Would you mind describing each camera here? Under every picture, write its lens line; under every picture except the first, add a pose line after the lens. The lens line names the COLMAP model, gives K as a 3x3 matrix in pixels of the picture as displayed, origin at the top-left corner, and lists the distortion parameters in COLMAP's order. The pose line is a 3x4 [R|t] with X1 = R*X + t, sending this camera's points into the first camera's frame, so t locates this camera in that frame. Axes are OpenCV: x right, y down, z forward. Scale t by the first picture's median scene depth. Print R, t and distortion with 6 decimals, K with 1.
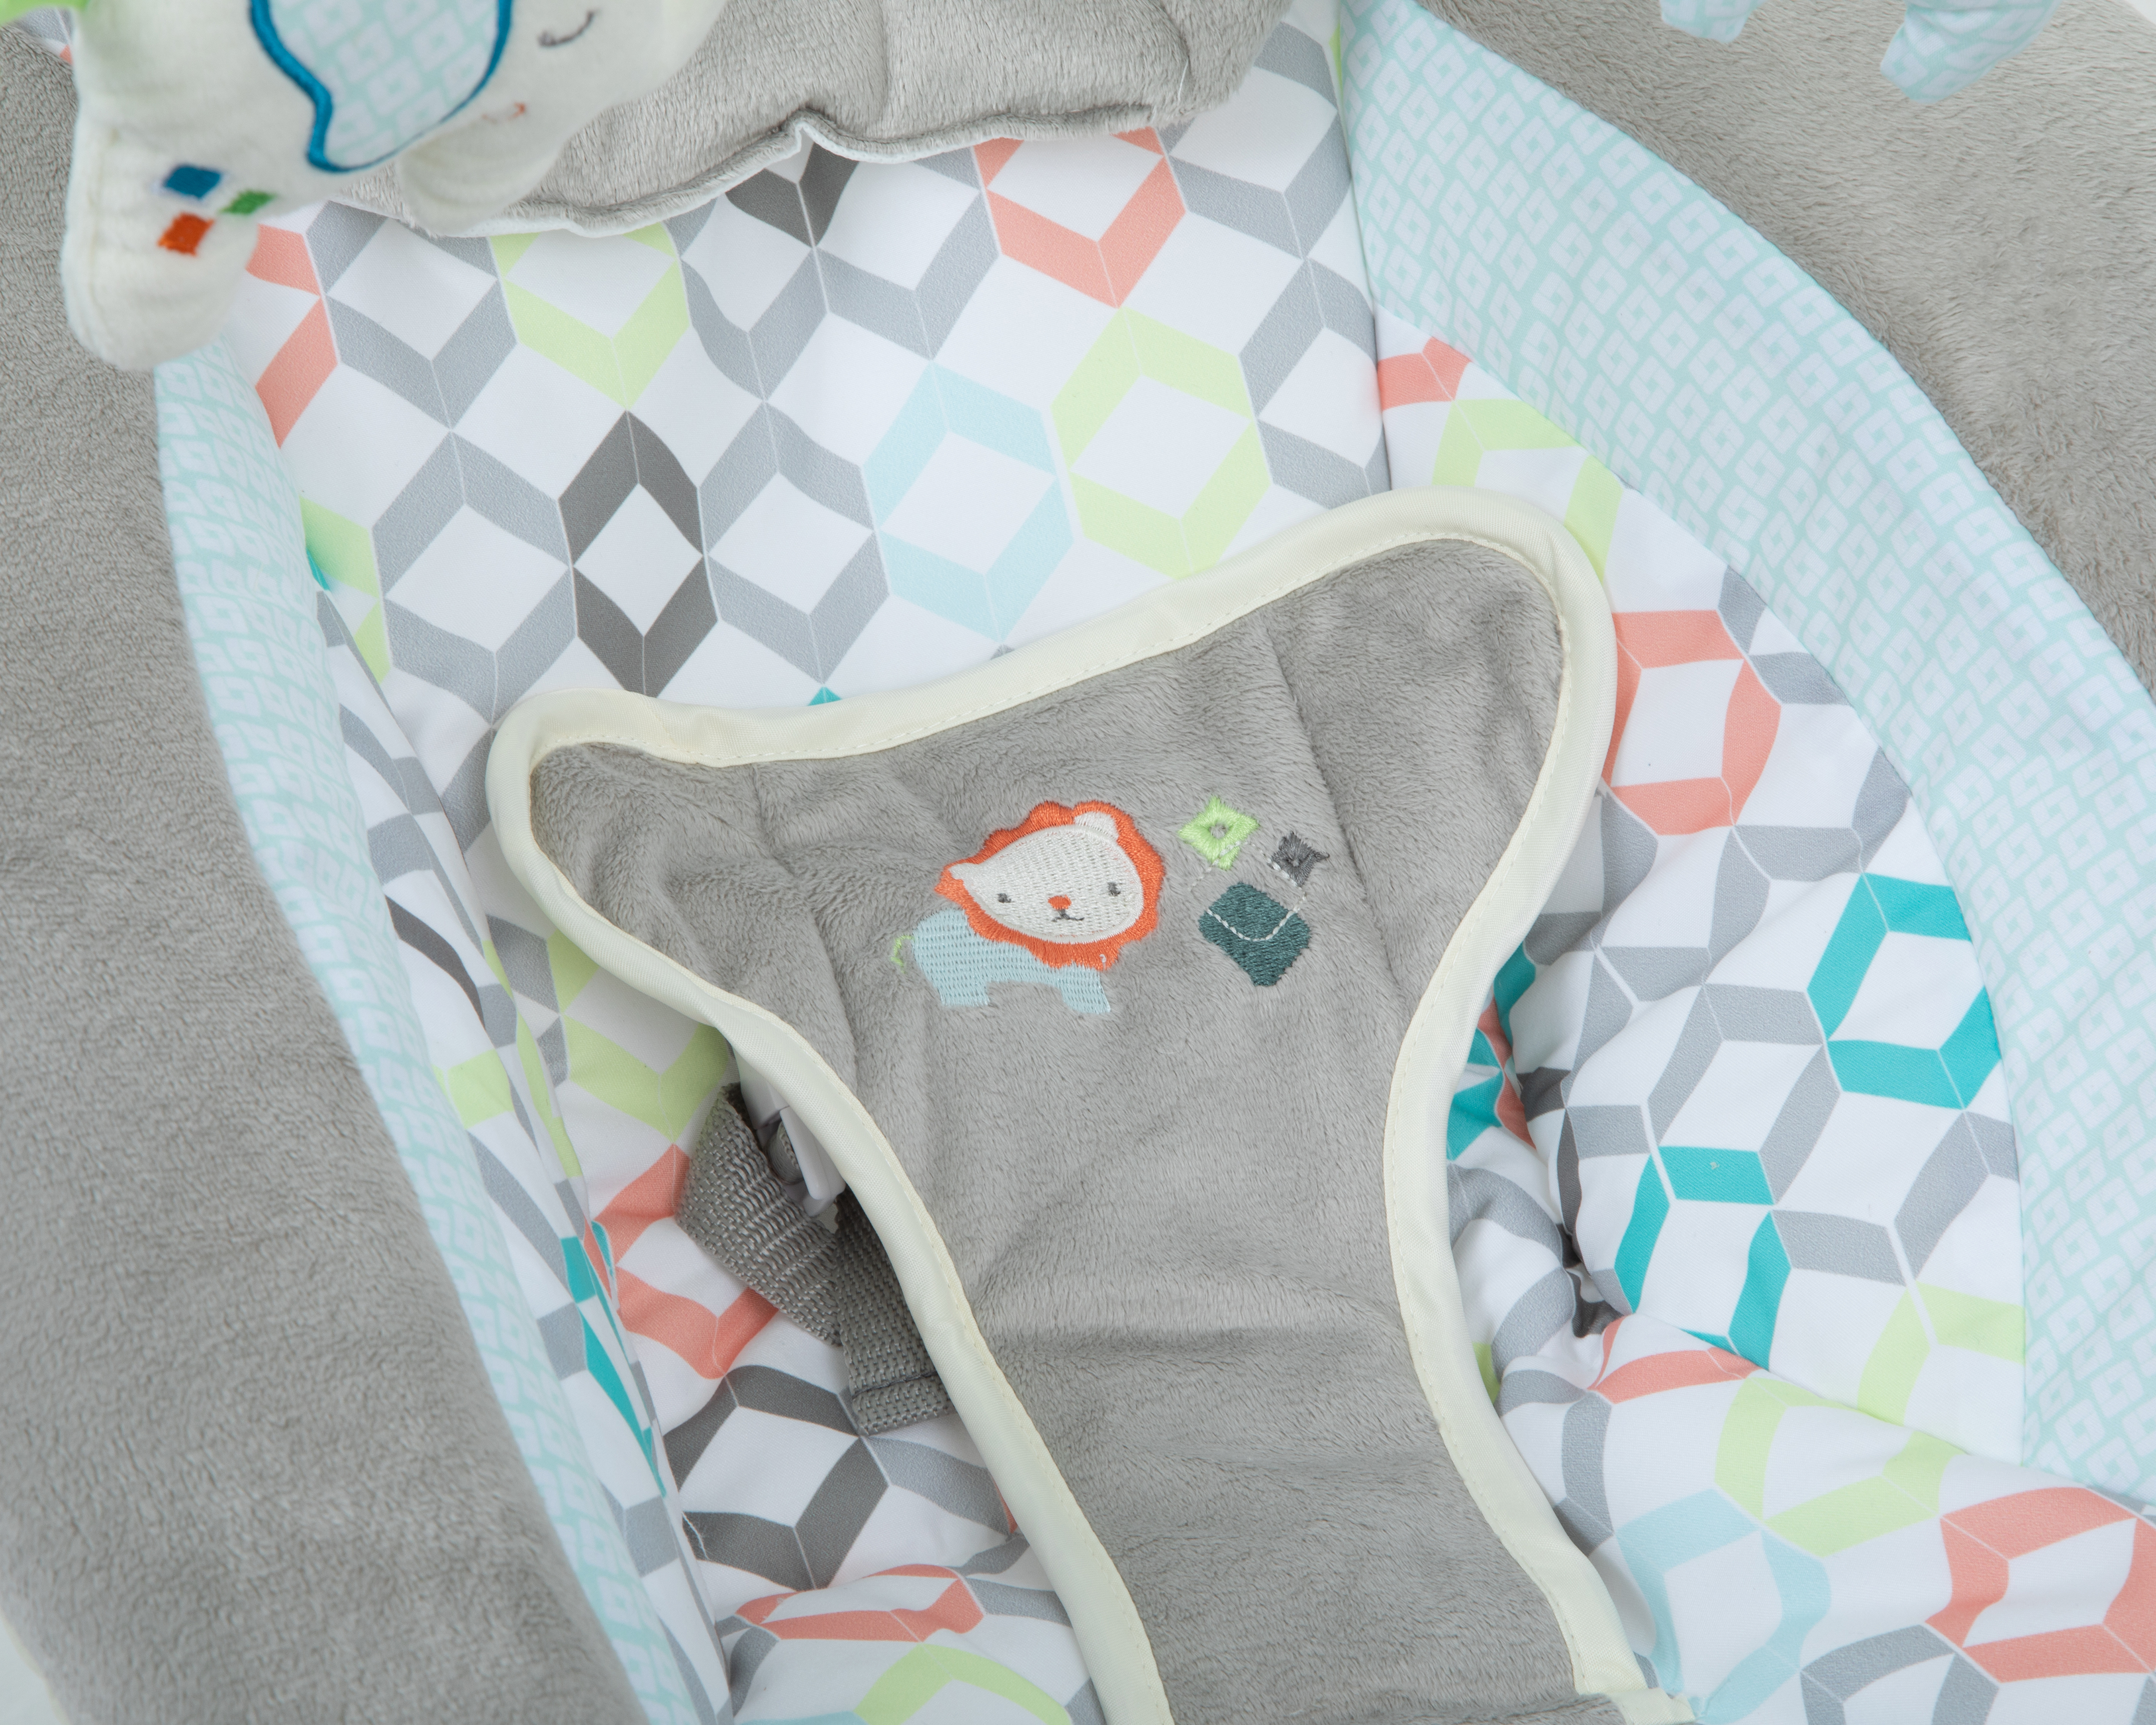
lens RADIAL K [[6985.4, 0, 1078.0], [0, 6985.4, 862.5], [0, 0, 1]] dist [0.420946, -1.741036]
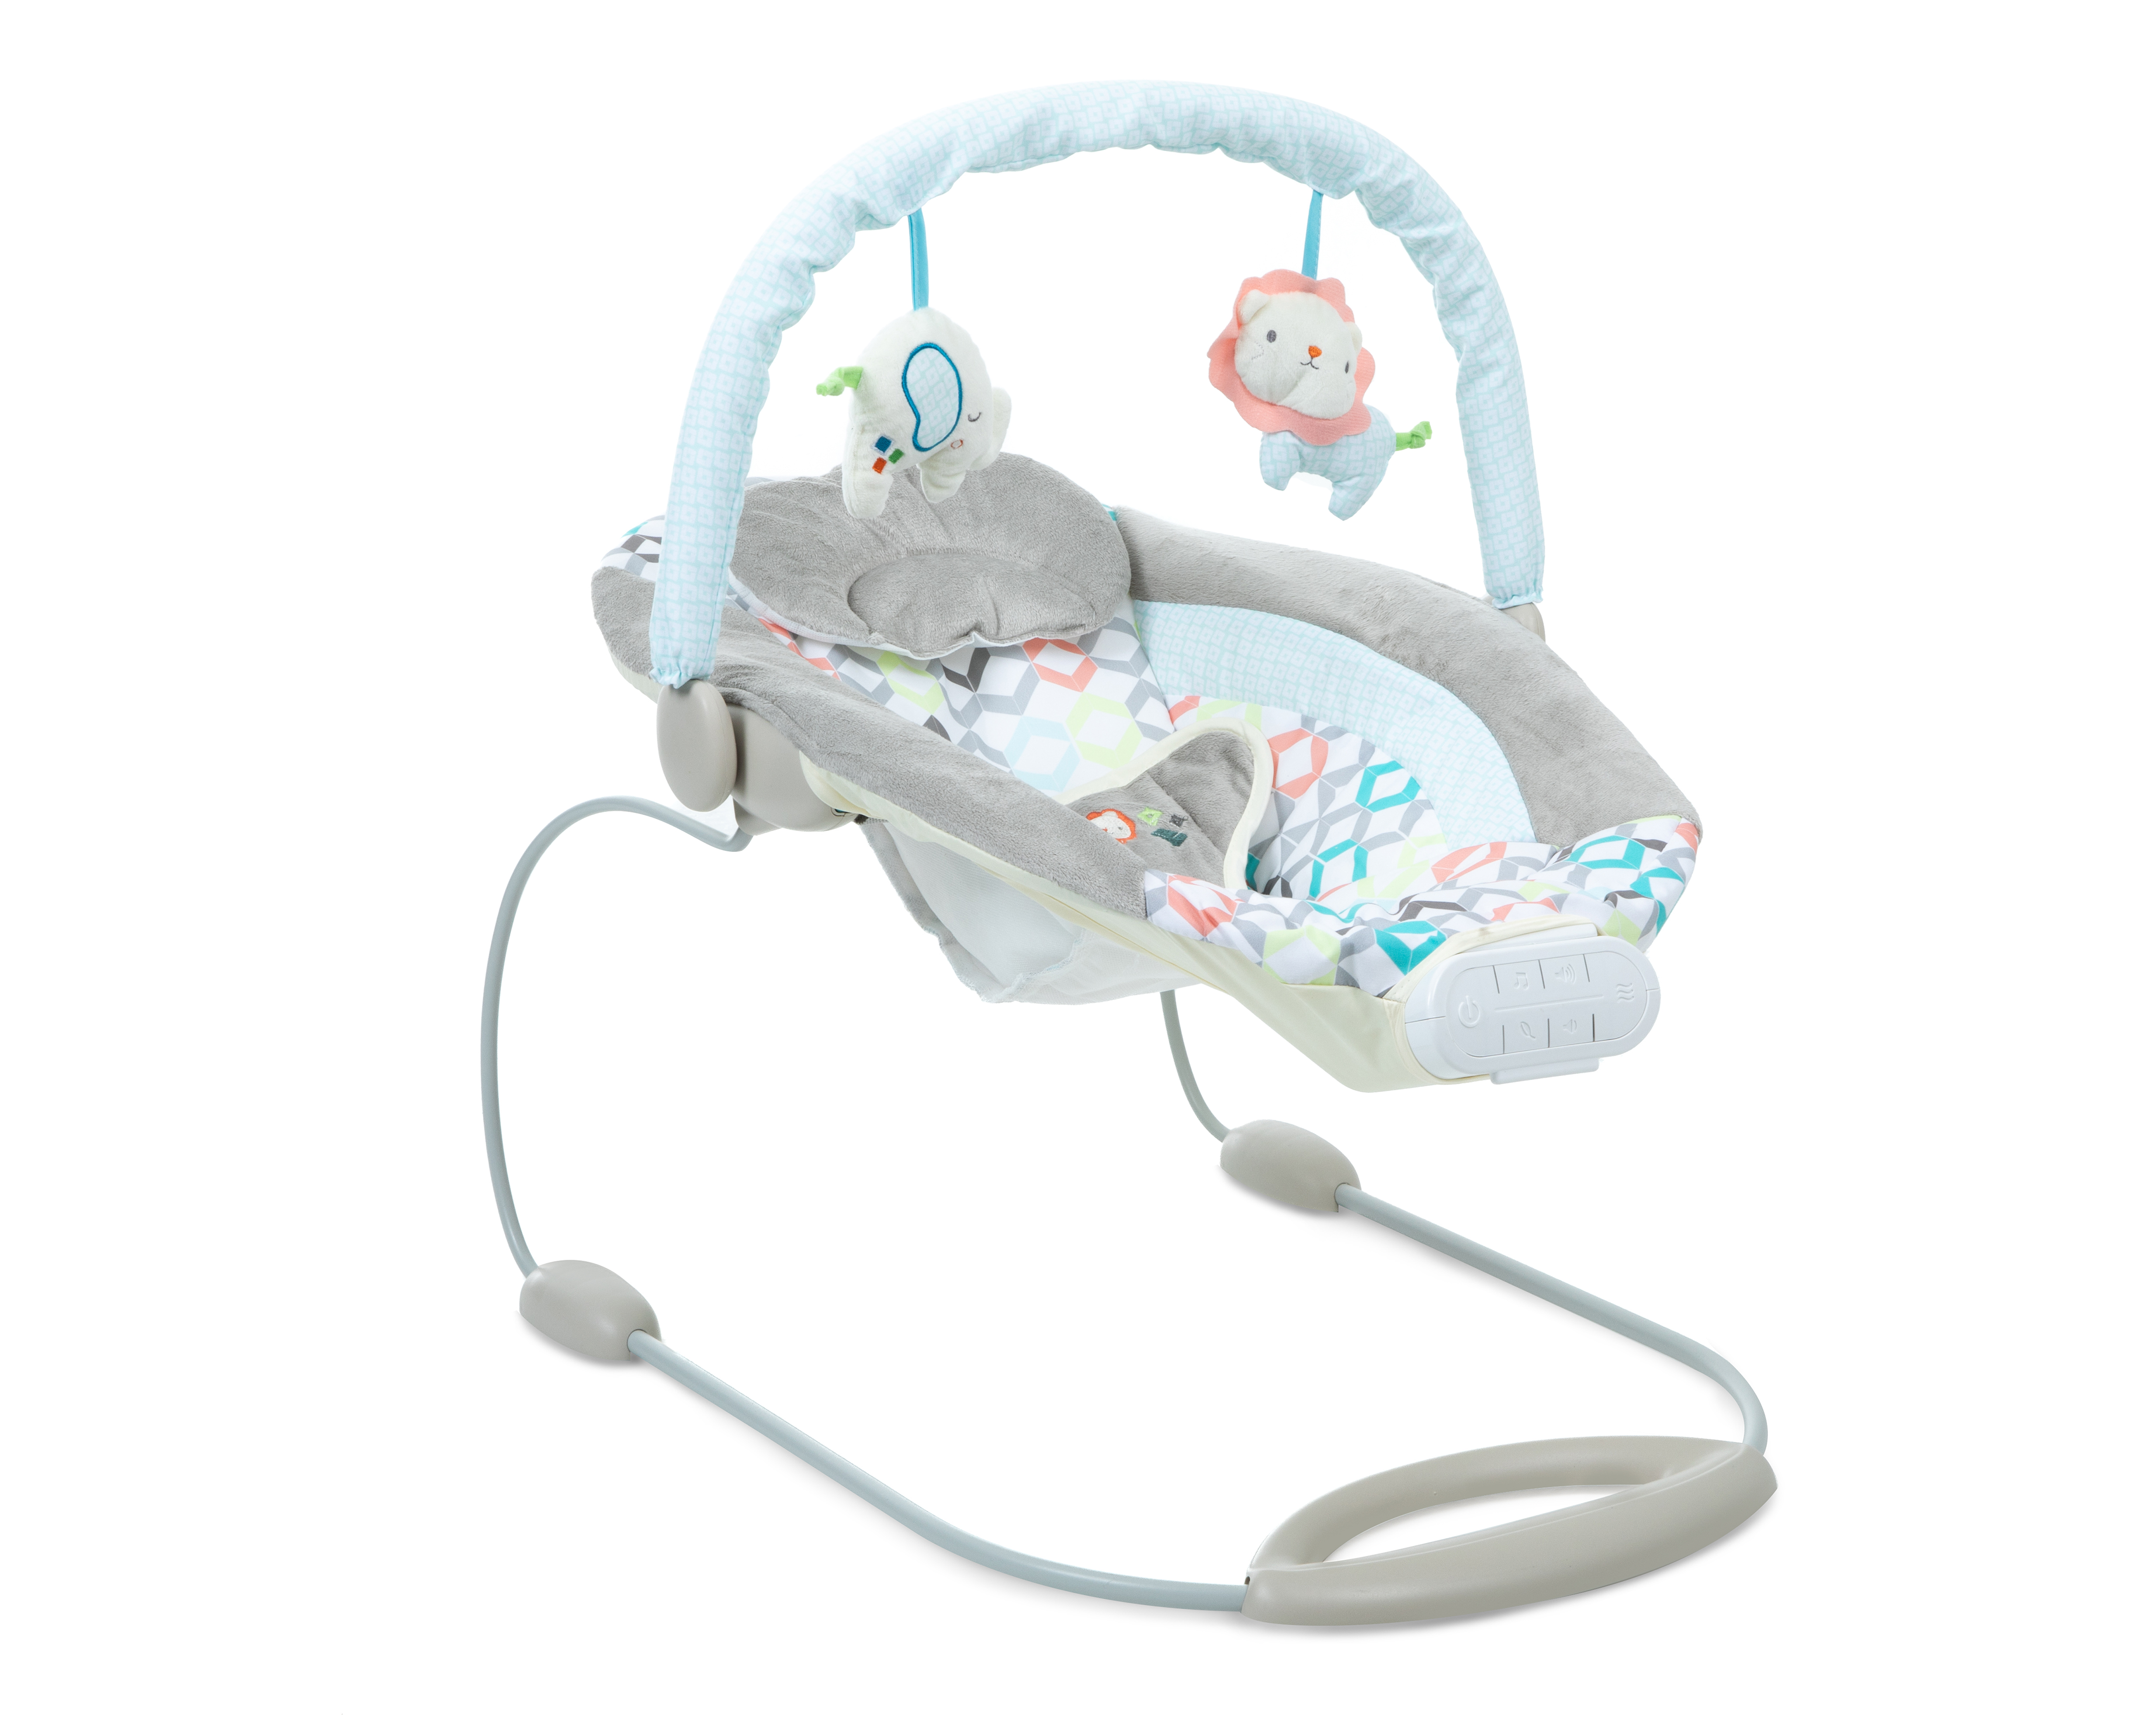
lens RADIAL K [[5680.4, 0, 1078.0], [0, 5680.4, 862.5], [0, 0, 1]] dist [-0.229315, -0.272760]
pose [[0.981751, -0.089822, 0.167623, -0.417935], [0.156844, 0.880885, -0.446588, 1.090437], [-0.107543, 0.464729, 0.878898, -1.115874]]
